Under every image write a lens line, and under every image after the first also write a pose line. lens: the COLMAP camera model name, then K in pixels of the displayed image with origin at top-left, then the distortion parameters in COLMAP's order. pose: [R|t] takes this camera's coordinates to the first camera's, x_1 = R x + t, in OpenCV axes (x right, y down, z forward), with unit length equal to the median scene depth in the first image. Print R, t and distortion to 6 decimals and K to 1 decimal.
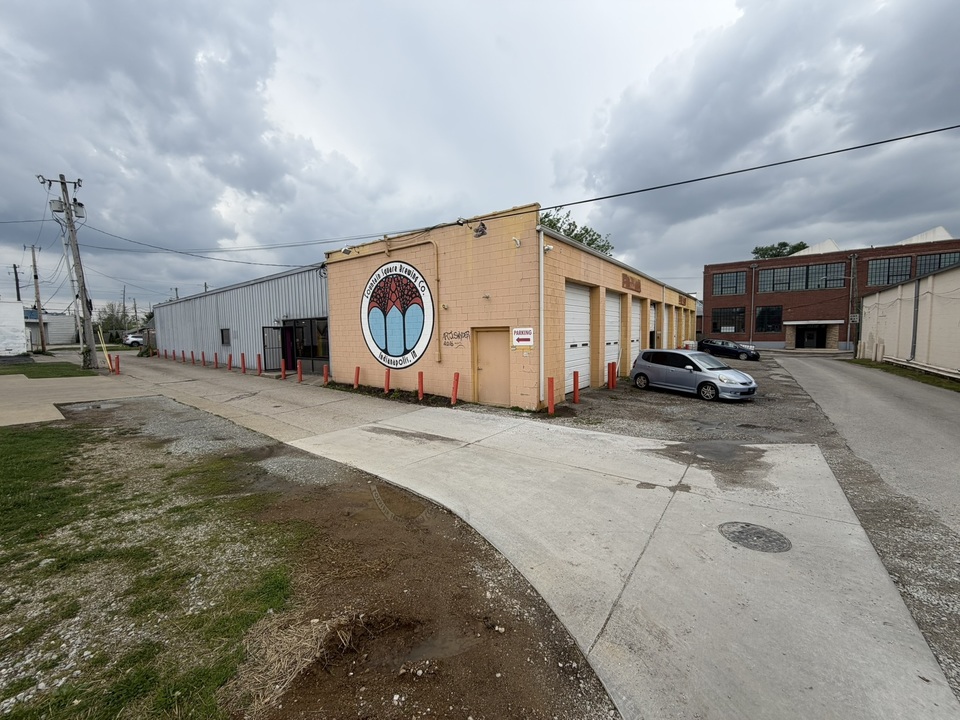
lens RADIAL K [[380.3, 0, 479.9], [0, 380.3, 360.4], [0, 0, 1]] dist [-0.006692, 0.000712]
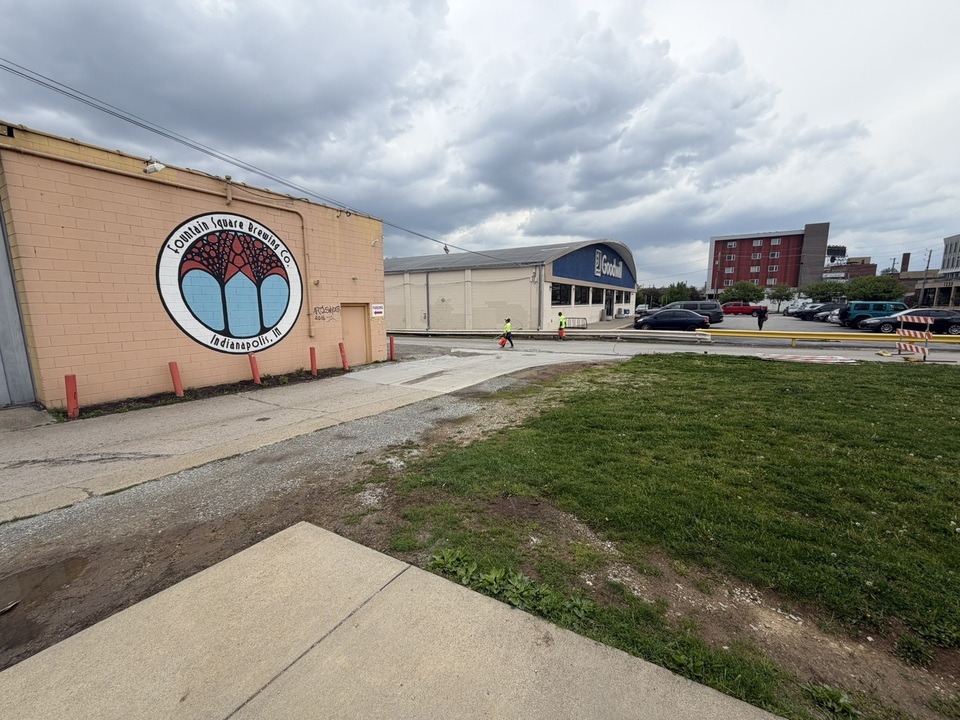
lens RADIAL K [[380.3, 0, 483.5], [0, 380.3, 359.5], [0, 0, 1]] dist [-0.006692, 0.000712]
pose [[-0.115583, -0.129125, 0.984869, -1.100930], [0.076993, 0.987367, 0.138488, -0.038379], [-0.990309, 0.091835, -0.104181, 0.623088]]
